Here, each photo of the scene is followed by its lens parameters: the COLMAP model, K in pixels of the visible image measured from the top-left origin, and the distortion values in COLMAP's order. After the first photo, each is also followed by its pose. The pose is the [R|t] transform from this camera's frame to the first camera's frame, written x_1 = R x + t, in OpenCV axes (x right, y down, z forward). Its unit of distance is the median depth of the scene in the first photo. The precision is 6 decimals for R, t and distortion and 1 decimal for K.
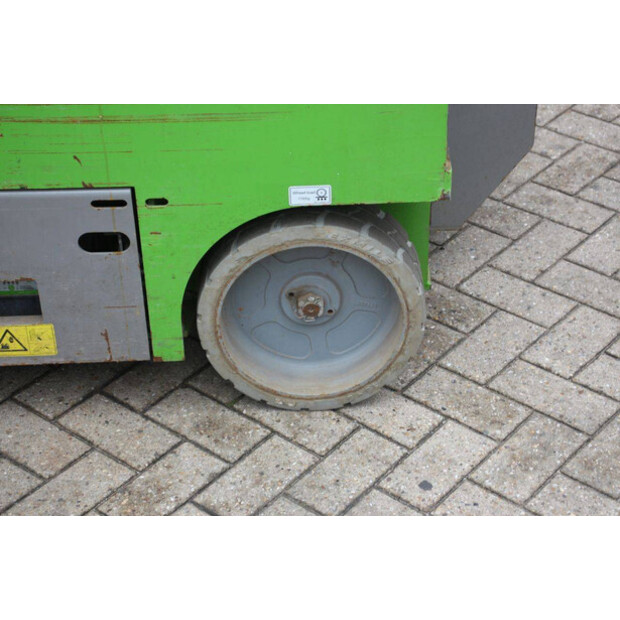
lens RADIAL K [[1465.9, 0, 310.0], [0, 1465.9, 310.0], [0, 0, 1]] dist [0.411034, 0.098850]
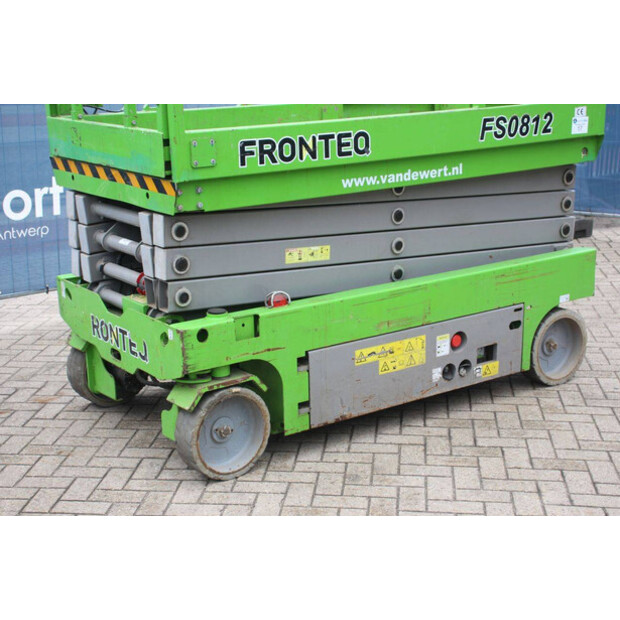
lens RADIAL K [[1037.2, 0, 310.0], [0, 1037.2, 310.0], [0, 0, 1]] dist [0.129736, 0.296046]
pose [[0.832462, -0.131739, 0.538193, -1.549403], [0.322449, 0.905087, -0.277207, 0.361392], [-0.450593, 0.404304, 0.795930, -0.475296]]
